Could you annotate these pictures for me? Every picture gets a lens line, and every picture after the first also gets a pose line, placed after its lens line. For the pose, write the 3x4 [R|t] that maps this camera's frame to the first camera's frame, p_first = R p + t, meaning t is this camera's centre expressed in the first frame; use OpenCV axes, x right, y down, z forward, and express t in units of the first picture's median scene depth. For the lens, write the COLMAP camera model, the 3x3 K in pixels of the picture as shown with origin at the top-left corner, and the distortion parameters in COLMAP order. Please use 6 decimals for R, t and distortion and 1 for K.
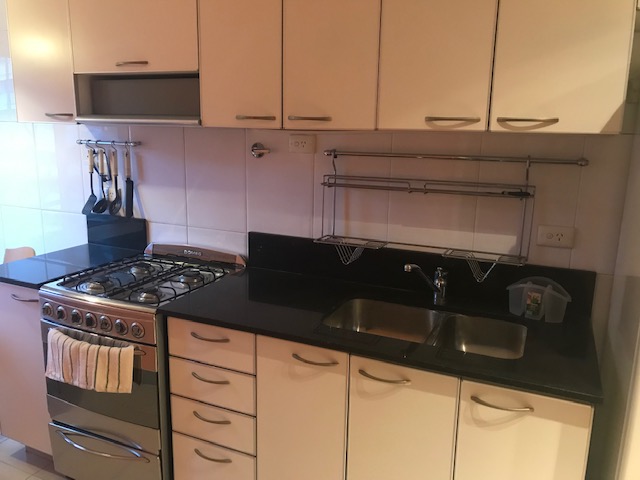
lens RADIAL K [[525.7, 0, 315.4], [0, 525.7, 239.4], [0, 0, 1]] dist [0.048534, -0.062492]
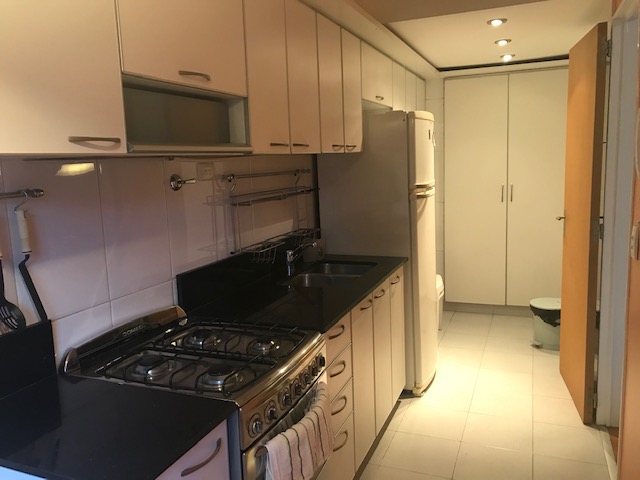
lens RADIAL K [[525.7, 0, 317.4], [0, 525.7, 239.6], [0, 0, 1]] dist [0.048534, -0.062492]
pose [[-0.049327, -0.169036, 0.984375, -1.056810], [0.242629, 0.954024, 0.175983, -0.180342], [-0.968864, 0.247519, -0.006046, 0.819590]]
